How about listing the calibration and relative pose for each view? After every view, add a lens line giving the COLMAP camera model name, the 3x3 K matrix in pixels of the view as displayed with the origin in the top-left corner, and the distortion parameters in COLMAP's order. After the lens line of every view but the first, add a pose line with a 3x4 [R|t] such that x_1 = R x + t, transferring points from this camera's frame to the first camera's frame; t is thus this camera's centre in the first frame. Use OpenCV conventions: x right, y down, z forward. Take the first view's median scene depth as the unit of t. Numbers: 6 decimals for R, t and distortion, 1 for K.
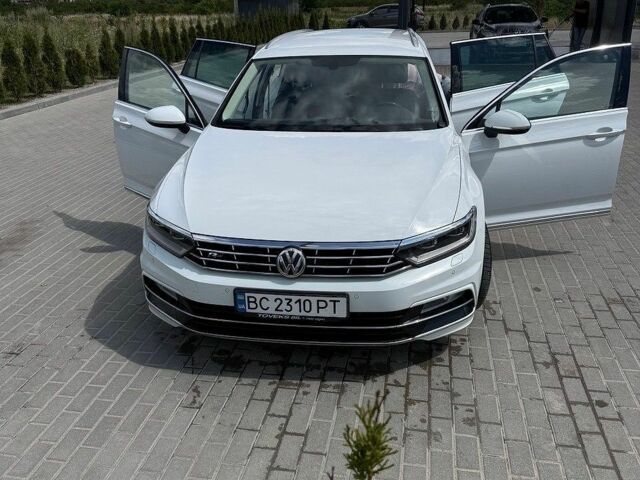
lens RADIAL K [[574.9, 0, 320.0], [0, 574.9, 240.0], [0, 0, 1]] dist [0.115567, -0.208208]
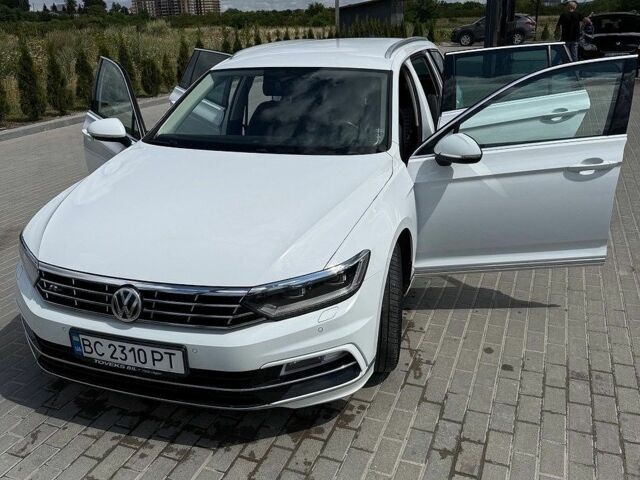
lens RADIAL K [[574.9, 0, 320.0], [0, 574.9, 240.0], [0, 0, 1]] dist [0.115567, -0.208208]
pose [[0.981350, 0.060999, -0.182297, 0.359973], [-0.064122, 0.997878, -0.011280, -0.061080], [0.181222, 0.022759, 0.983179, 0.180112]]
